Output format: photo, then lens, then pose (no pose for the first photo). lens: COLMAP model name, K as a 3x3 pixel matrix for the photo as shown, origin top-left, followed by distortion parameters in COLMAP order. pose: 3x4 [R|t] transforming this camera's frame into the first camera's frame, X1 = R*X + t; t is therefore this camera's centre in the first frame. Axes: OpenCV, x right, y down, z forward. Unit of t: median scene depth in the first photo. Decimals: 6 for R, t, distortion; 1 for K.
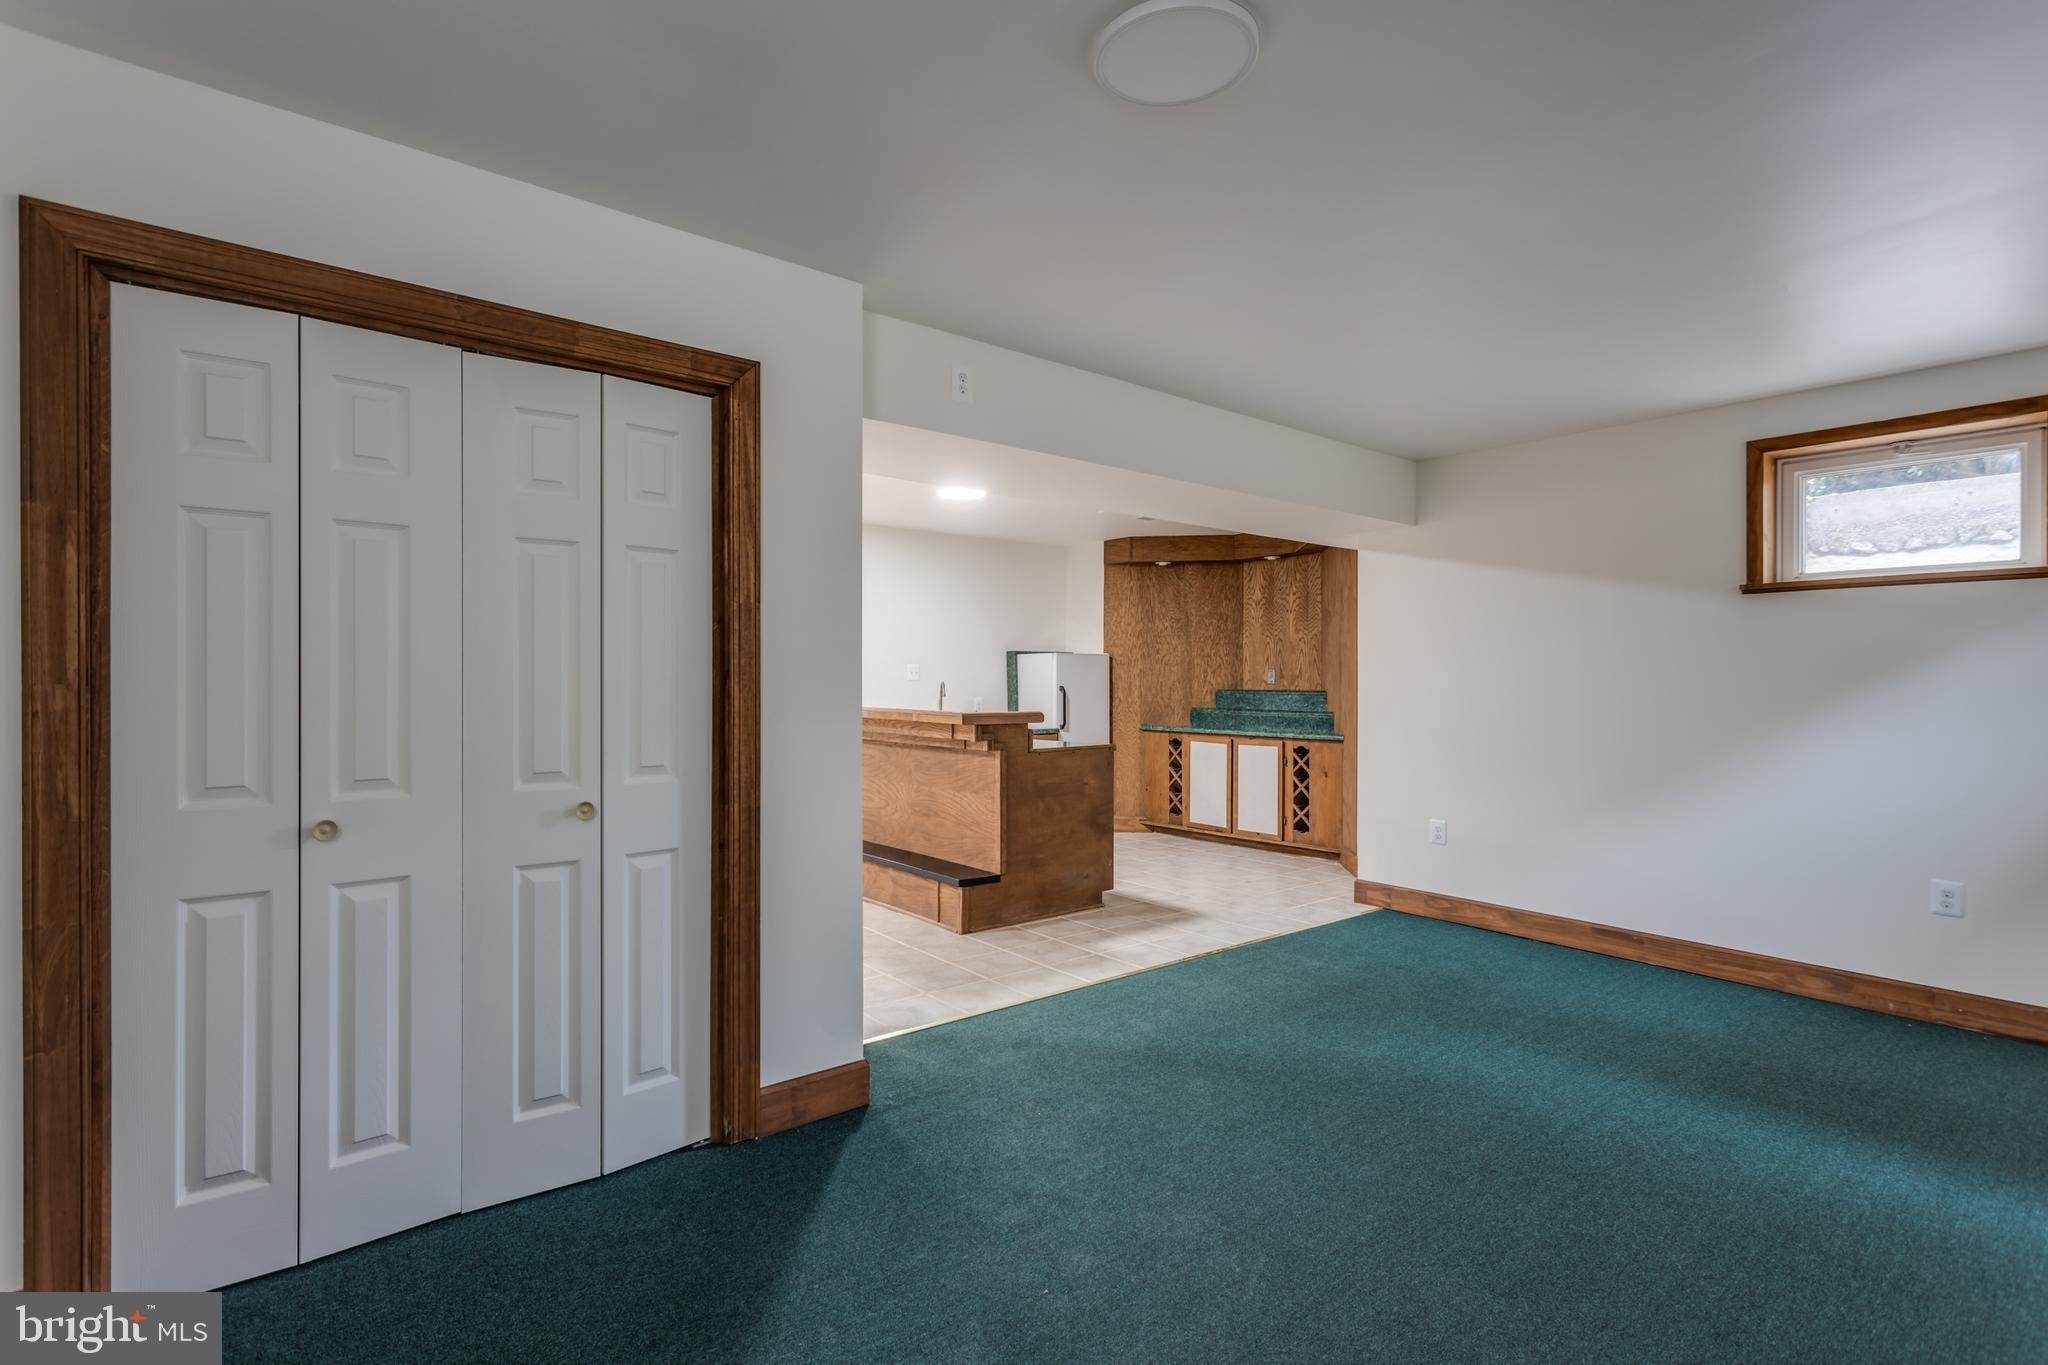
lens RADIAL K [[962.7, 0, 1019.7], [0, 962.7, 687.3], [0, 0, 1]] dist [0.004732, 0.000945]
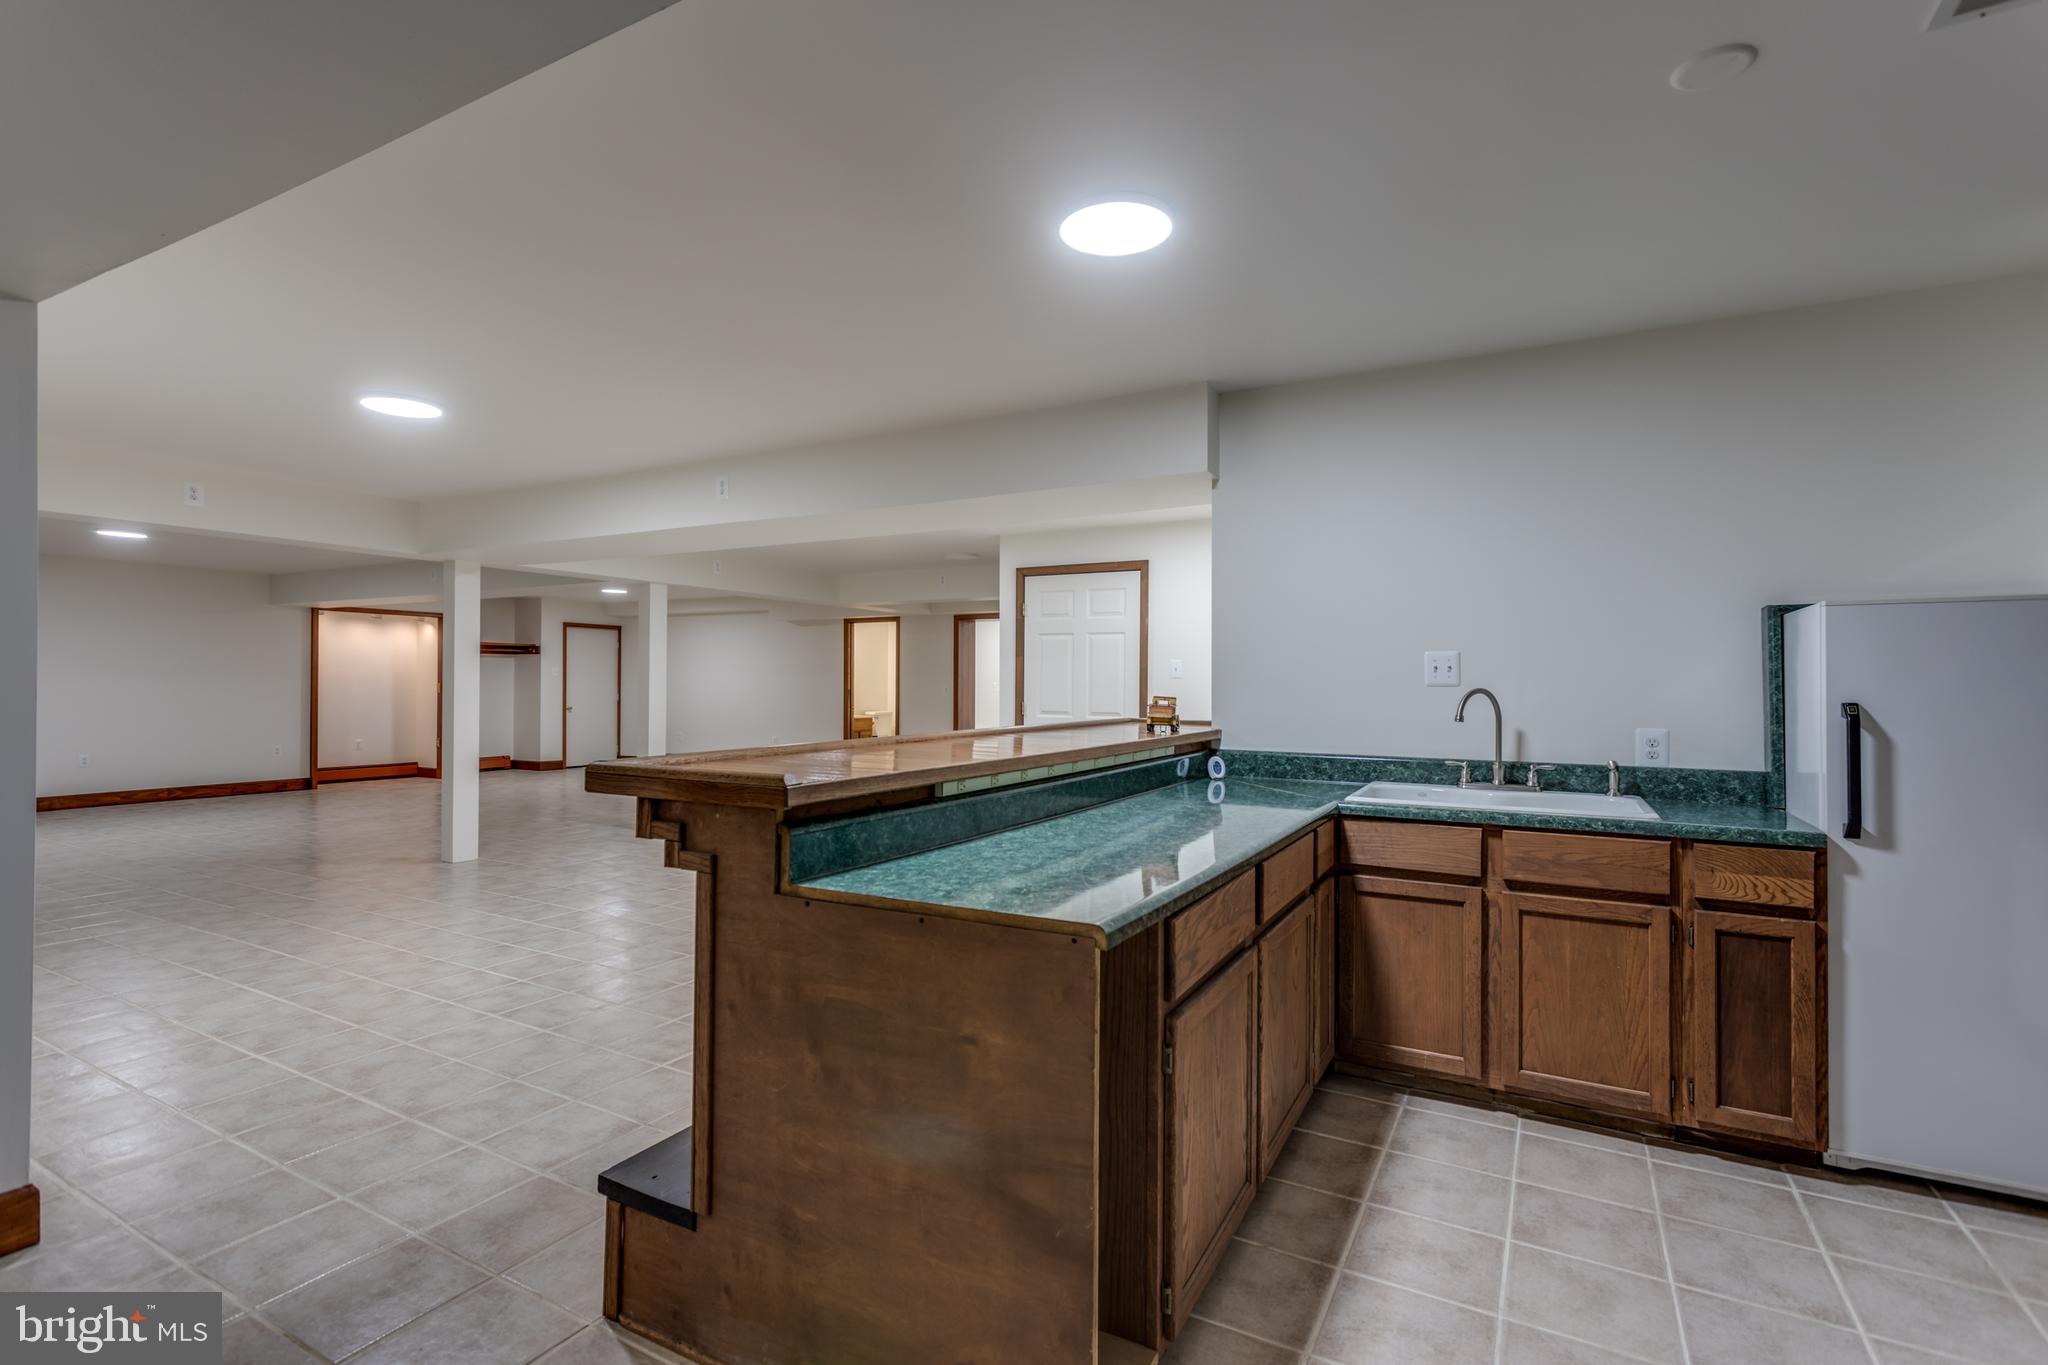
lens RADIAL K [[962.7, 0, 1028.3], [0, 962.7, 678.1], [0, 0, 1]] dist [0.004732, 0.000945]
pose [[0.379292, -0.004517, -0.925266, 0.347246], [-0.008397, 0.999930, -0.008323, -0.005235], [0.925239, 0.010926, 0.379227, 0.925182]]
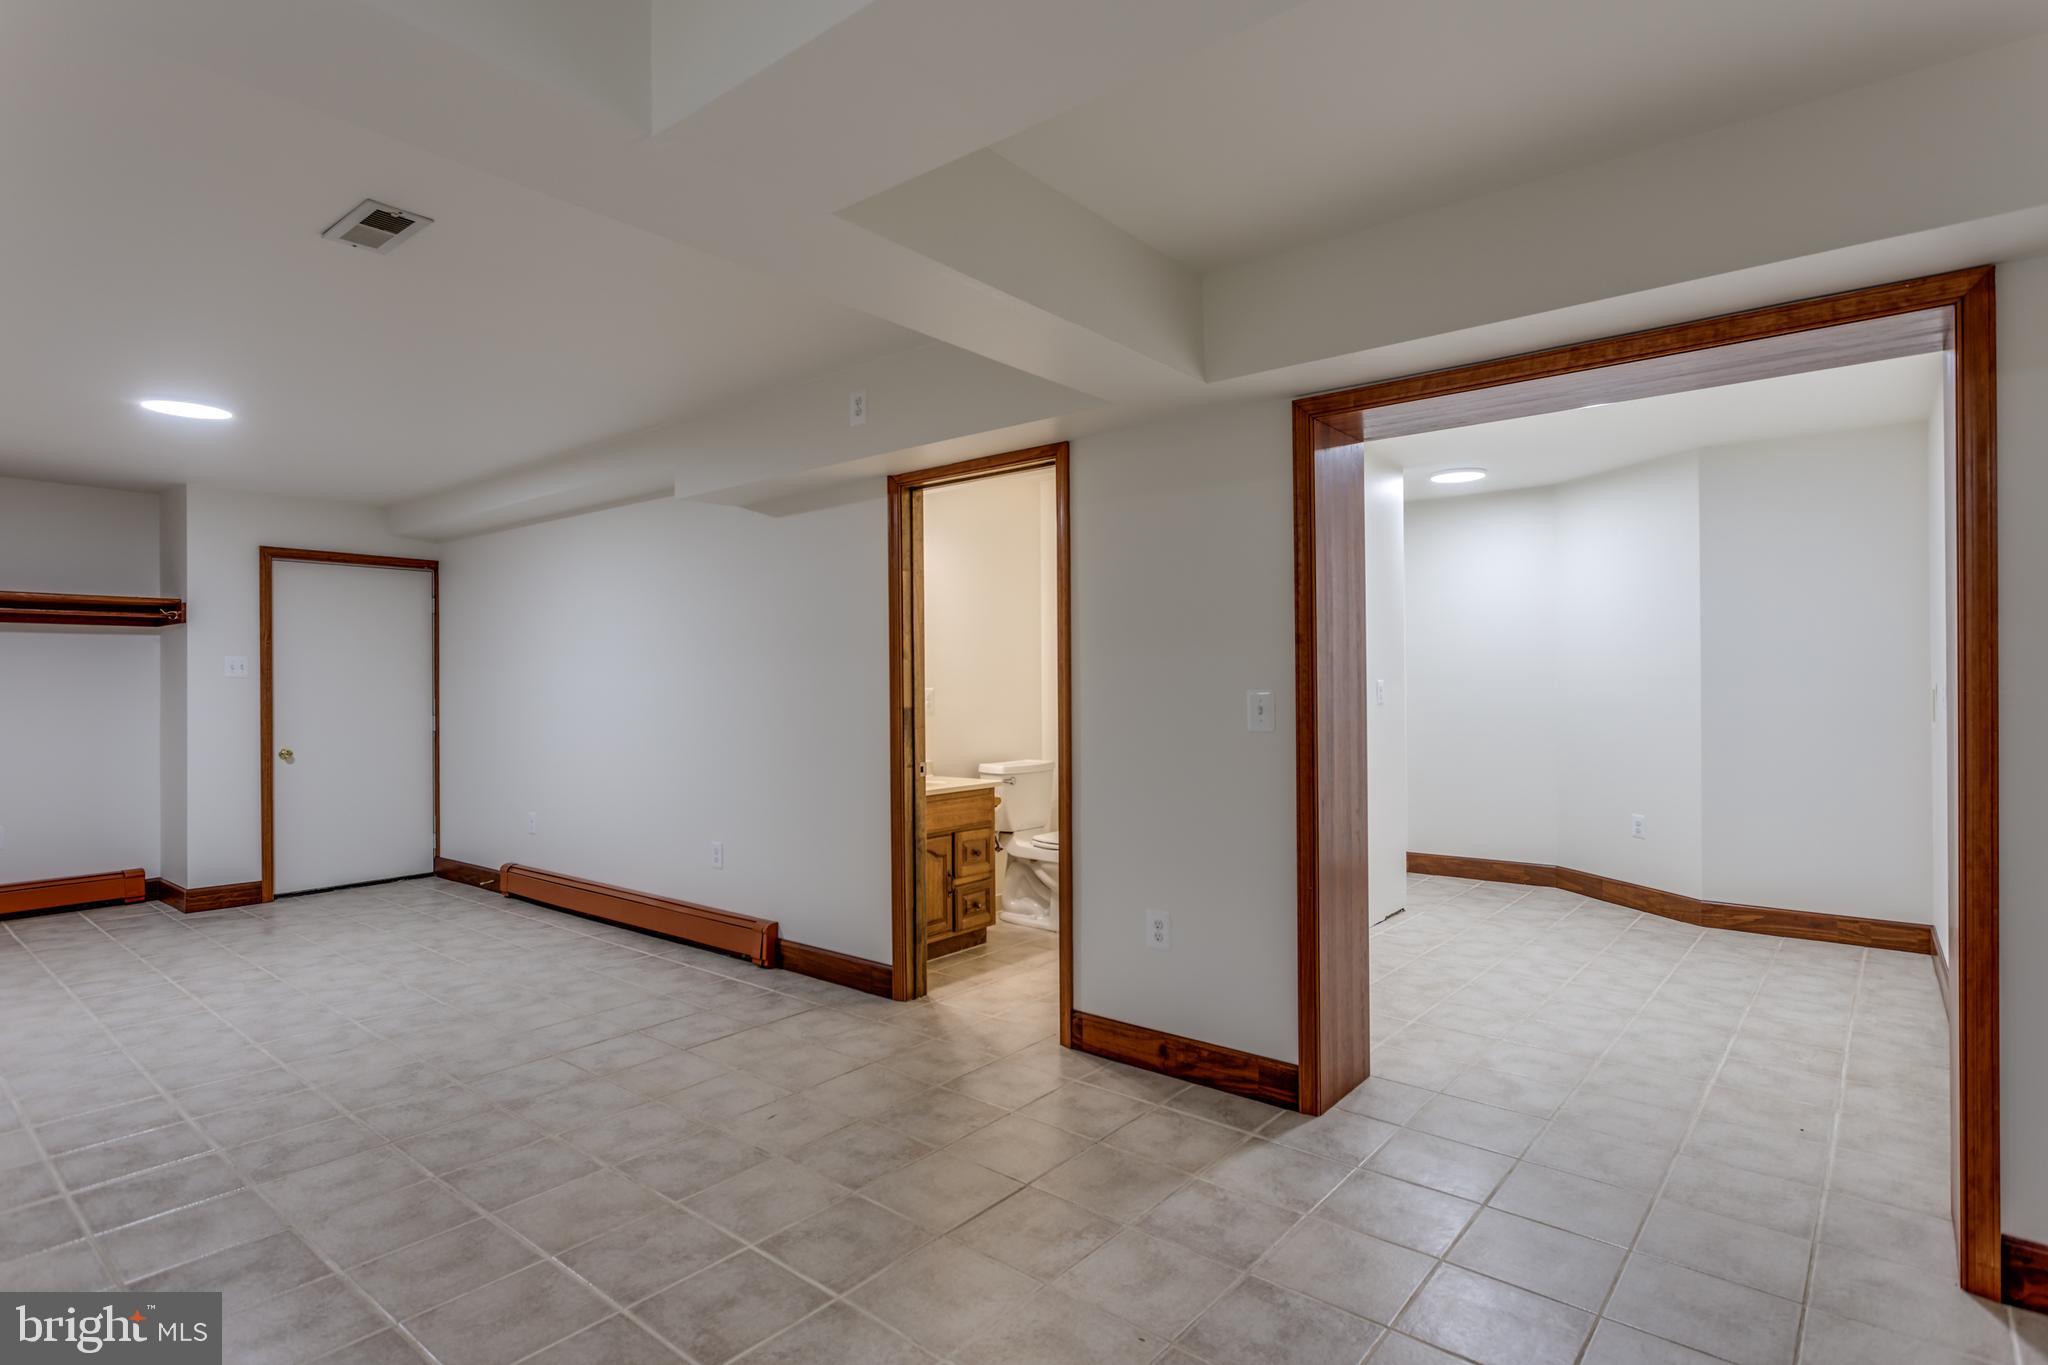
lens RADIAL K [[1044.6, 0, 1017.0], [0, 1044.6, 679.0], [0, 0, 1]] dist [-0.001760, 0.000162]
pose [[0.204328, -0.006656, -0.978880, -1.258104], [0.004309, 0.999973, -0.005900, -0.008669], [0.978893, -0.003012, 0.204351, 1.344099]]
